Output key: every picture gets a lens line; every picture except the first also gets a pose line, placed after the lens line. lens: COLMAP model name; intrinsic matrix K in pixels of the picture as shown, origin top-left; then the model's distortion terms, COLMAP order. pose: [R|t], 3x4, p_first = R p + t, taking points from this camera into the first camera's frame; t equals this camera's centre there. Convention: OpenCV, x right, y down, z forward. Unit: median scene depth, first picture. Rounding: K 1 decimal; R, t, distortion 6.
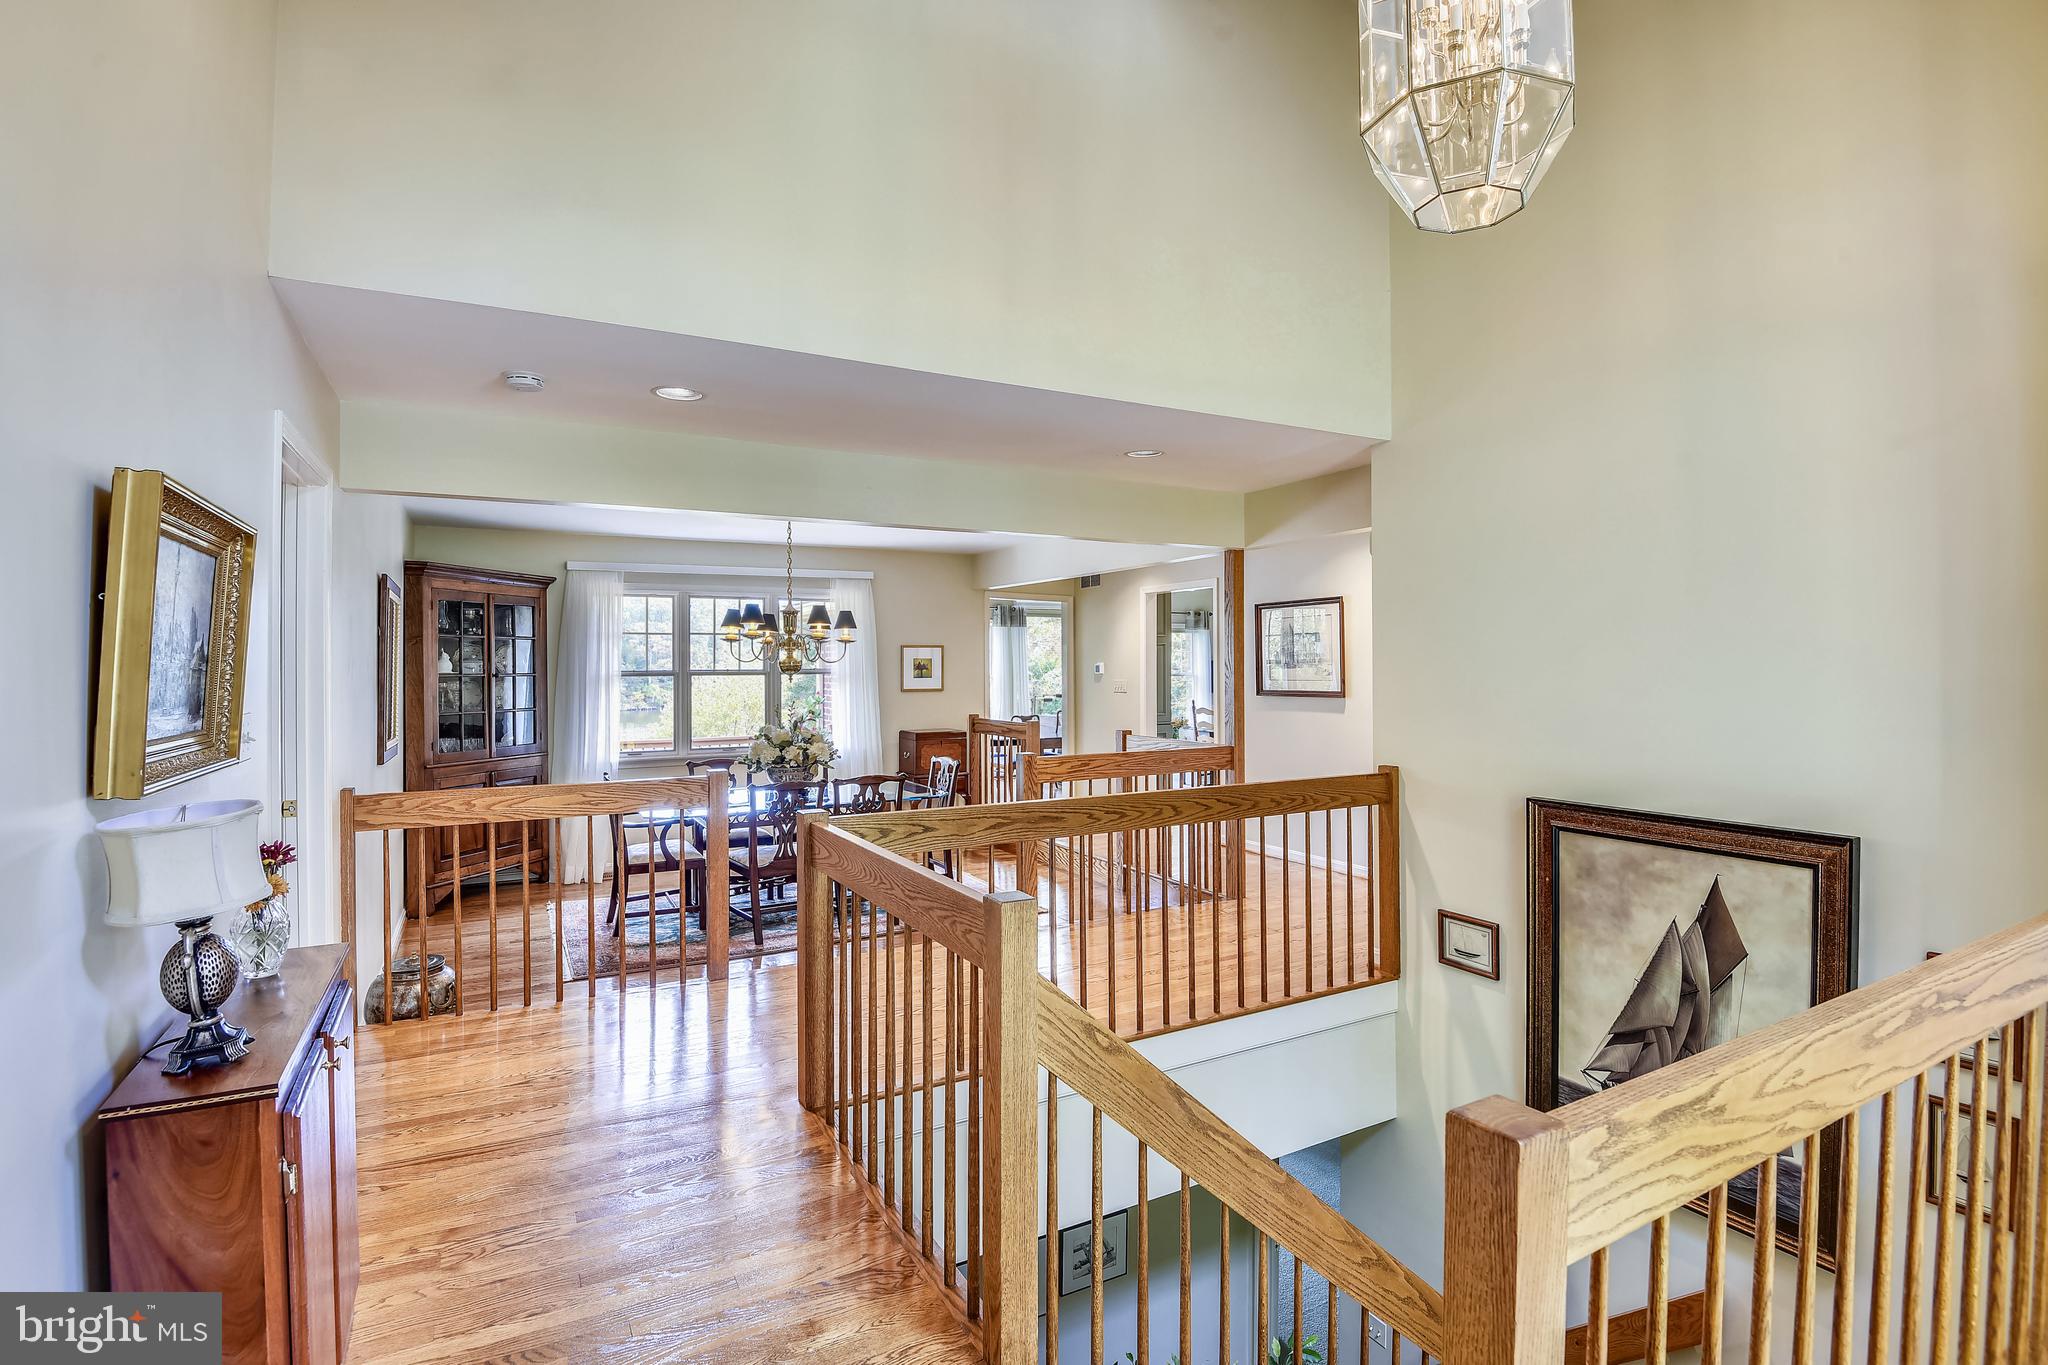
lens RADIAL K [[996.6, 0, 1024.0], [0, 996.6, 682.5], [0, 0, 1]] dist [-0.001588, -0.000147]
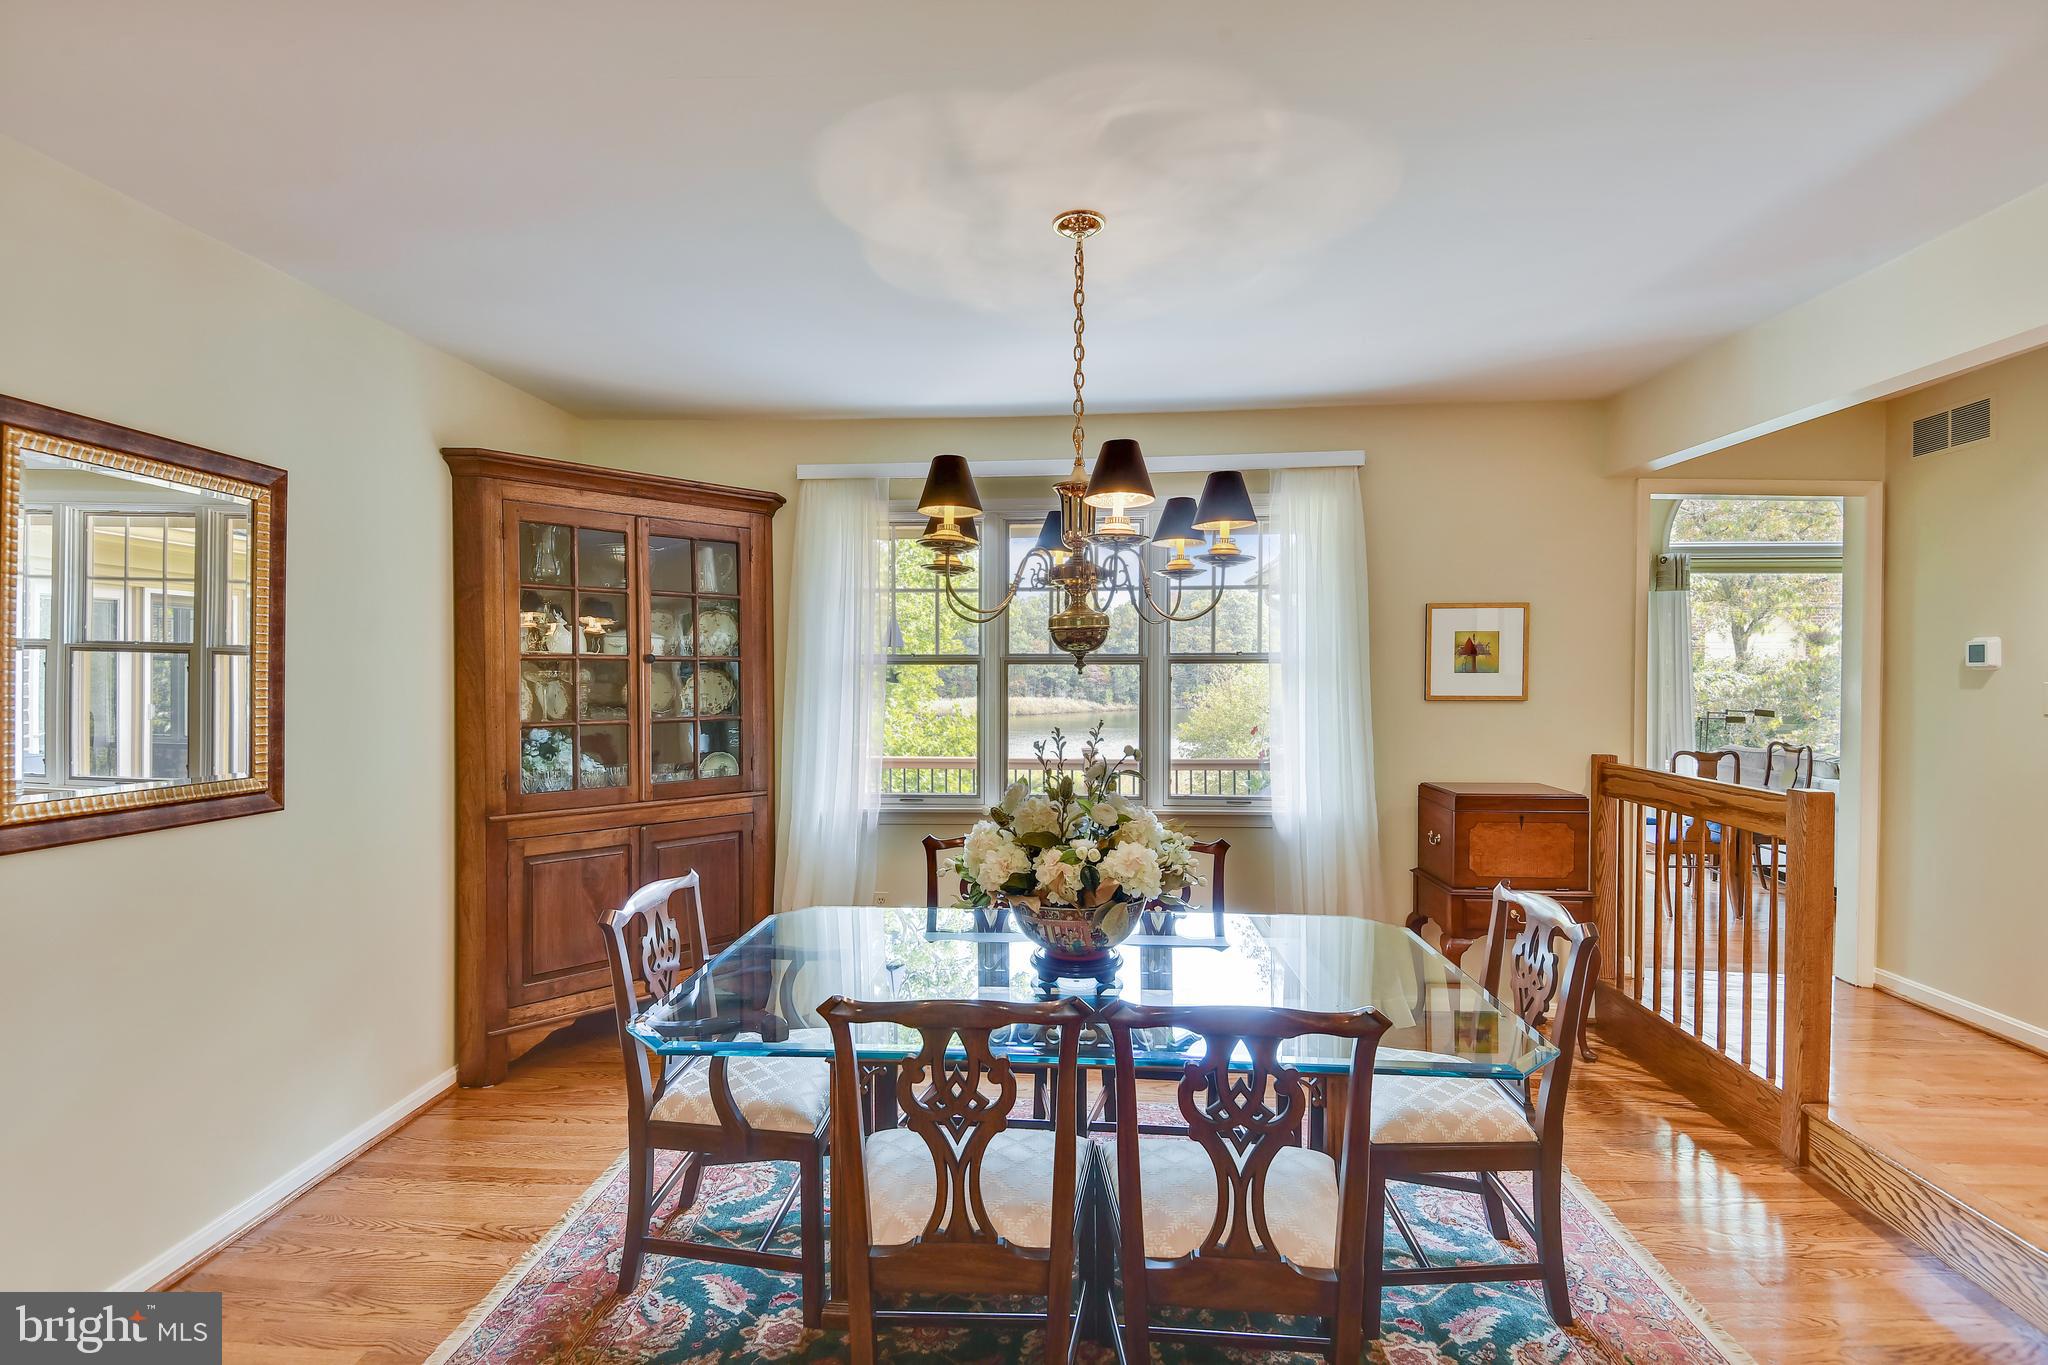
lens RADIAL K [[925.0, 0, 1017.4], [0, 925.0, 686.0], [0, 0, 1]] dist [0.074310, -0.050575]
pose [[0.845525, 0.012842, -0.533782, -0.050261], [-0.013846, 0.999902, 0.002123, 0.003676], [0.533757, 0.005596, 0.845619, 0.532416]]
